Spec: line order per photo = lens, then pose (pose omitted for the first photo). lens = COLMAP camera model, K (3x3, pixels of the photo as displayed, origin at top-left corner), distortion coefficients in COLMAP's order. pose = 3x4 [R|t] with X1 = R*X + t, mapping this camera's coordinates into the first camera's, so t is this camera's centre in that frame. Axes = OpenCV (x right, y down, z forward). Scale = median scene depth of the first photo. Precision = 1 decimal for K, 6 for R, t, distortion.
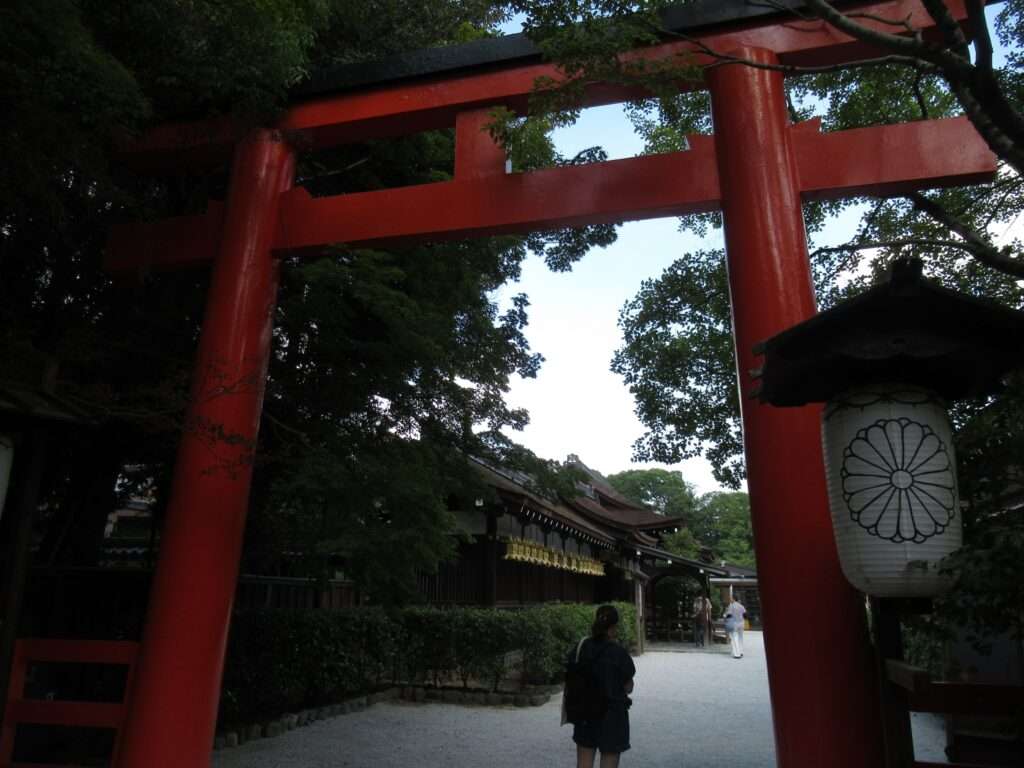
lens RADIAL K [[758.3, 0, 512.0], [0, 758.3, 384.0], [0, 0, 1]] dist [-0.004882, 0.002202]
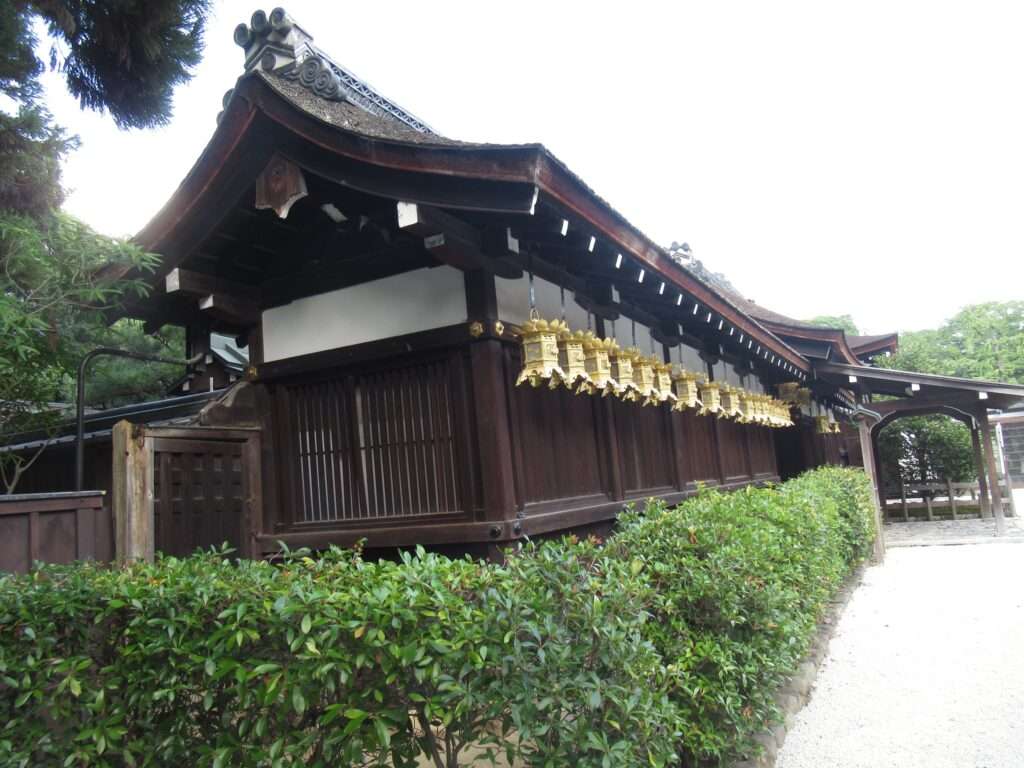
lens RADIAL K [[758.3, 0, 512.0], [0, 758.3, 384.0], [0, 0, 1]] dist [-0.004882, 0.002202]
pose [[0.971995, -0.127178, -0.197612, 0.039202], [0.154606, 0.979364, 0.130166, 0.136377], [0.176980, -0.157073, 0.971600, 0.489479]]
